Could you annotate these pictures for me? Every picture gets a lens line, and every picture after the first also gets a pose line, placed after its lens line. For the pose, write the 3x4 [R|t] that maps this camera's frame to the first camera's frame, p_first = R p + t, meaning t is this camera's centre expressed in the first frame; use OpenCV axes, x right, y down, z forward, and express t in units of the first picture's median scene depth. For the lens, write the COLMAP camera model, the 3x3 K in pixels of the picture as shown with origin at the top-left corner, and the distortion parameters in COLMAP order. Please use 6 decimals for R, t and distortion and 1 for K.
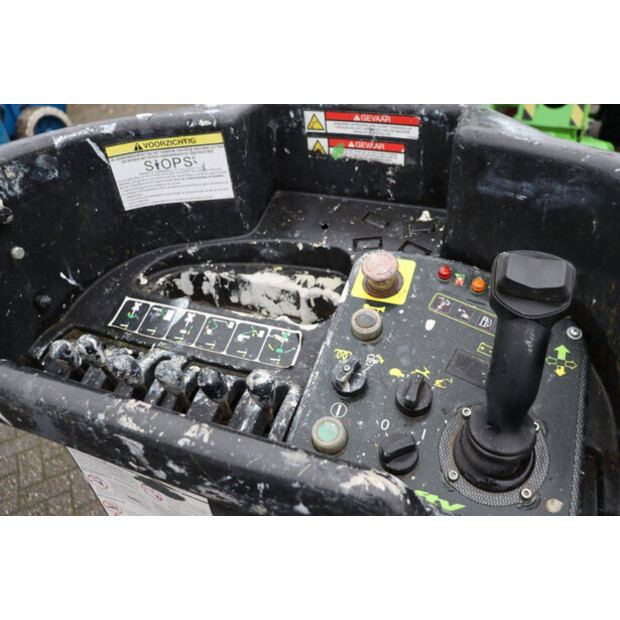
lens RADIAL K [[510.8, 0, 316.4], [0, 510.8, 310.5], [0, 0, 1]] dist [-0.175896, 0.151136]
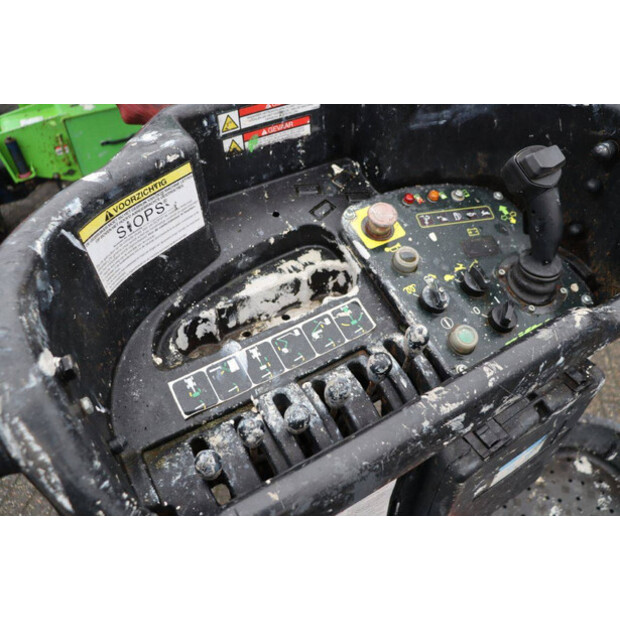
lens RADIAL K [[510.8, 0, 316.4], [0, 510.8, 310.5], [0, 0, 1]] dist [-0.175896, 0.151136]
pose [[0.618927, -0.524664, 0.584514, -0.676027], [0.472930, 0.843092, 0.255993, -0.236339], [-0.627110, 0.117993, 0.769942, 0.176125]]
